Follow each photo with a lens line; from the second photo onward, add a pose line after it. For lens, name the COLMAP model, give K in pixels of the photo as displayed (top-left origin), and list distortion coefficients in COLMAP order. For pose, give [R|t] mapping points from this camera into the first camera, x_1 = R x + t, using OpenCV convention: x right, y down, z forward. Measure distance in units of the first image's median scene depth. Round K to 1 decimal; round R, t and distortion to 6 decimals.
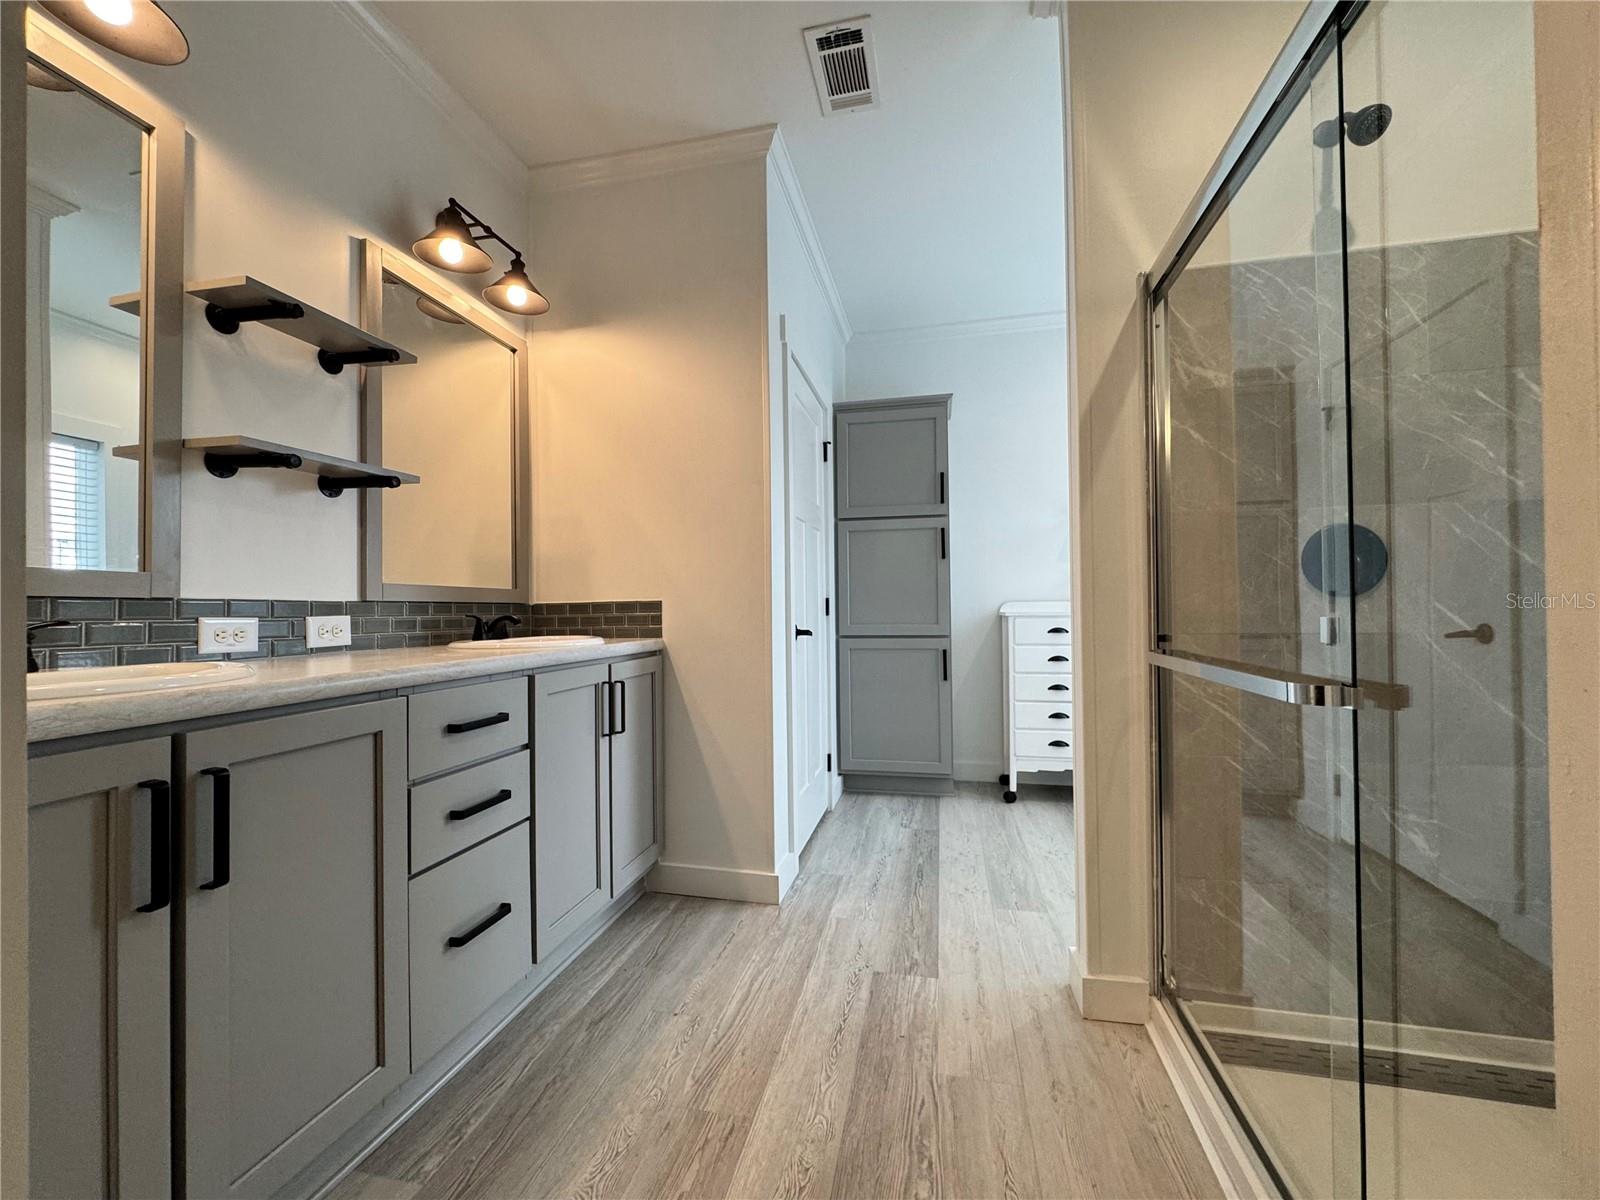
lens RADIAL K [[640.9, 0, 797.4], [0, 640.9, 597.7], [0, 0, 1]] dist [-0.003561, 0.000750]
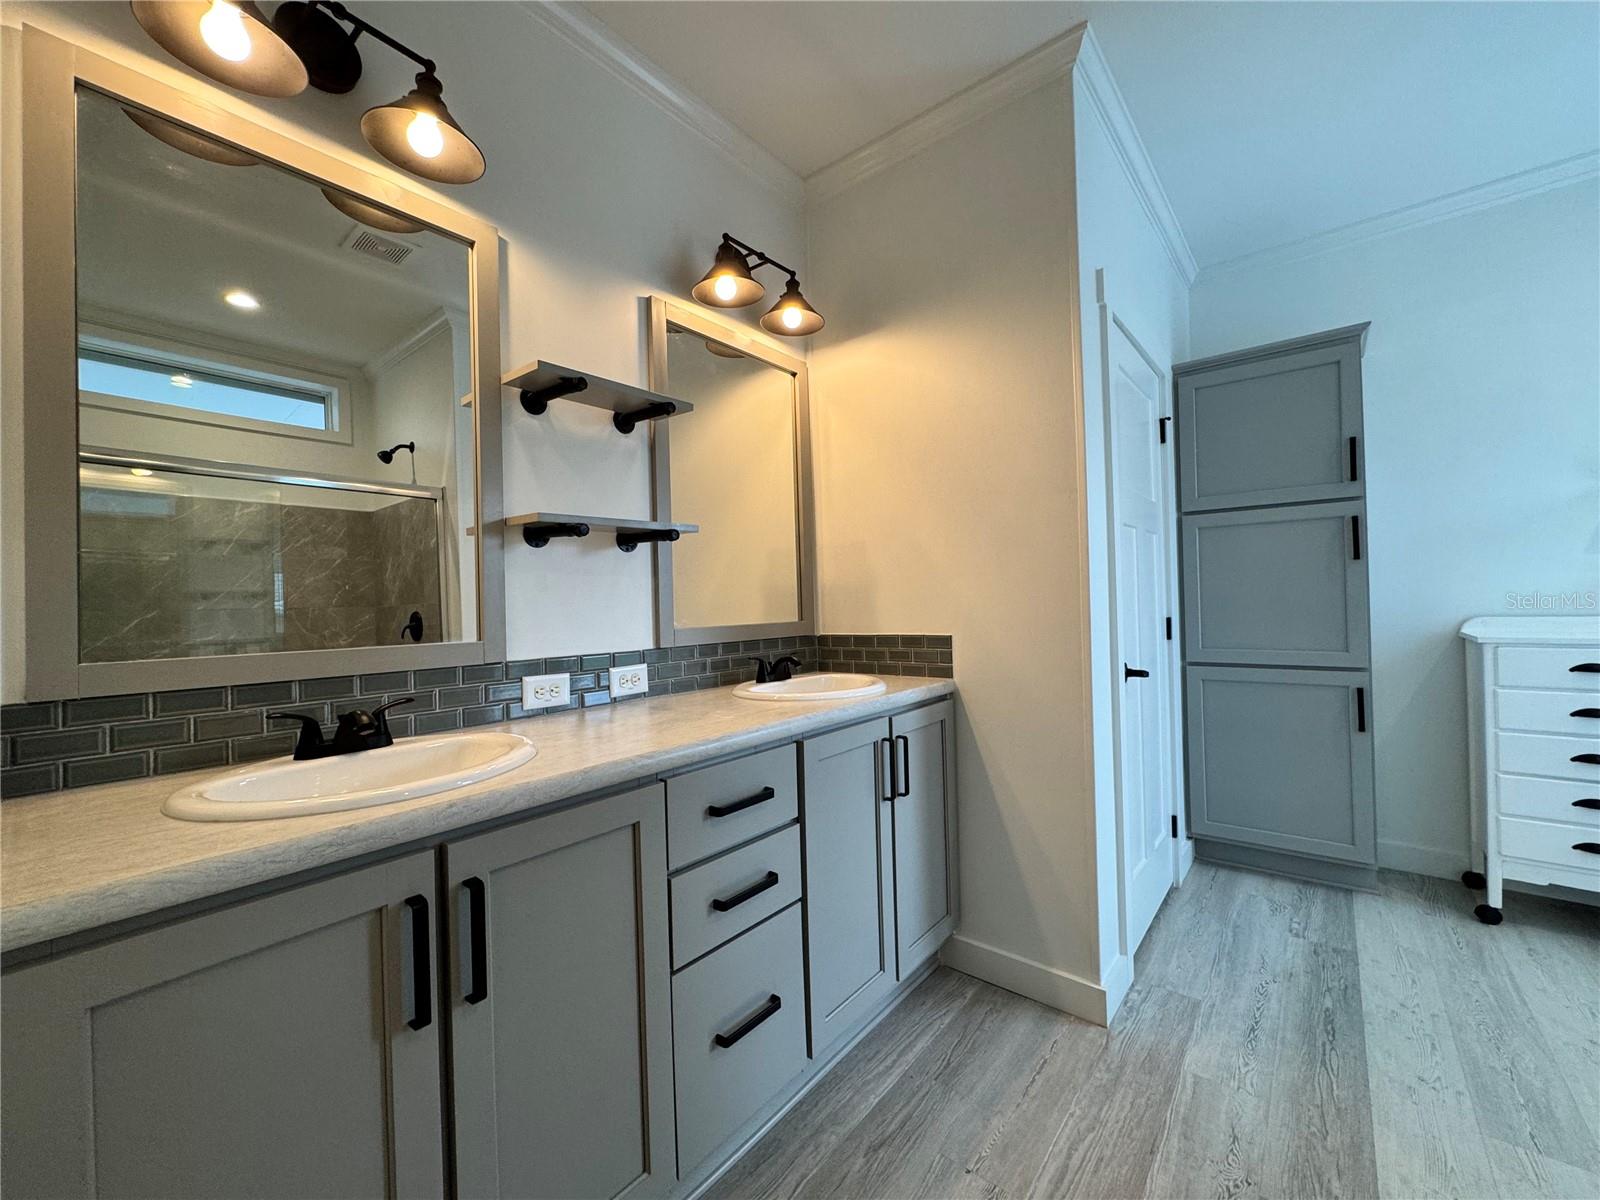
lens RADIAL K [[640.9, 0, 799.1], [0, 640.9, 600.2], [0, 0, 1]] dist [-0.003561, 0.000750]
pose [[0.891818, -0.014589, -0.452159, -0.003127], [0.025371, 0.999520, 0.017790, -0.068770], [0.451682, -0.027337, 0.891760, 0.143990]]
